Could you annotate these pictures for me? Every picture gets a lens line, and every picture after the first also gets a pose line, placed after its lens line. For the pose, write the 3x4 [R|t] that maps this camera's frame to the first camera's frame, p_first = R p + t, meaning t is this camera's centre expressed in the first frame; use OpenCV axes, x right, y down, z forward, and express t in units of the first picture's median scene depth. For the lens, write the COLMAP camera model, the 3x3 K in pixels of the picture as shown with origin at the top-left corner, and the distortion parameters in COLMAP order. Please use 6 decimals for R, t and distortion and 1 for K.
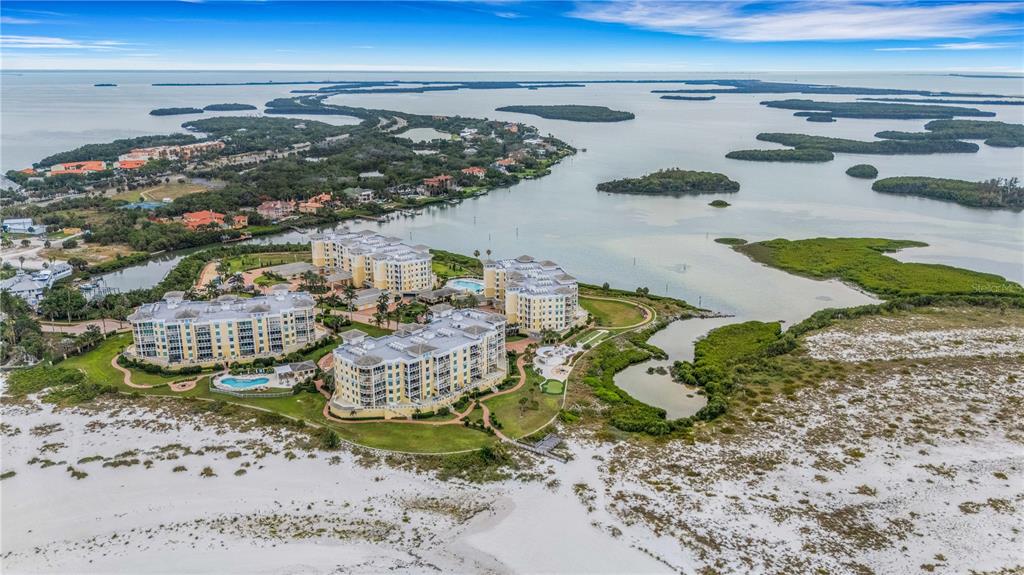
lens RADIAL K [[707.7, 0, 520.4], [0, 707.7, 285.5], [0, 0, 1]] dist [0.084476, -0.061212]
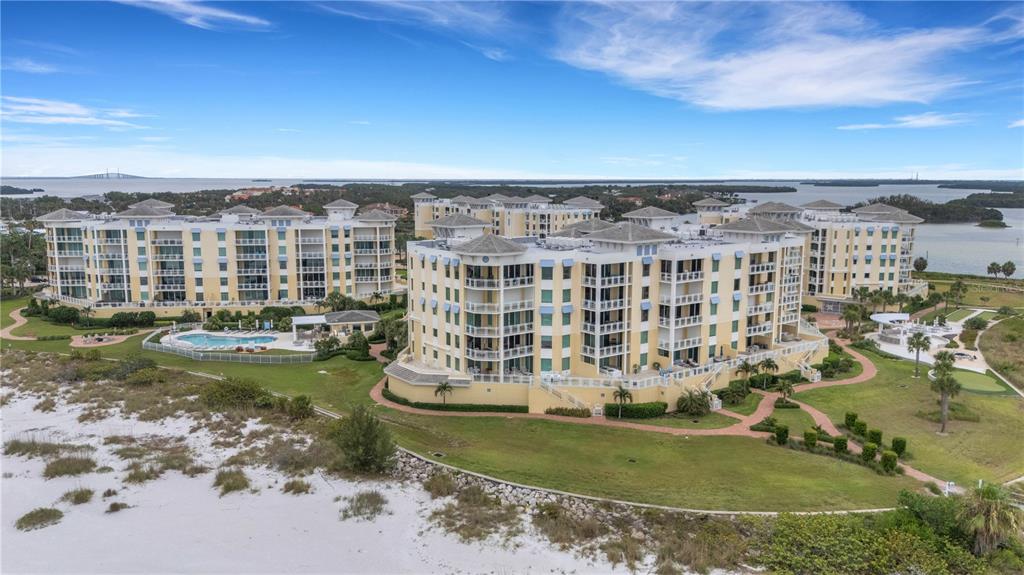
lens RADIAL K [[707.7, 0, 520.4], [0, 707.7, 285.5], [0, 0, 1]] dist [0.084476, -0.061212]
pose [[0.984460, 0.015442, -0.174931, -0.131590], [-0.042318, 0.987632, -0.150969, 0.175623], [0.170436, 0.156025, 0.972938, 0.635021]]
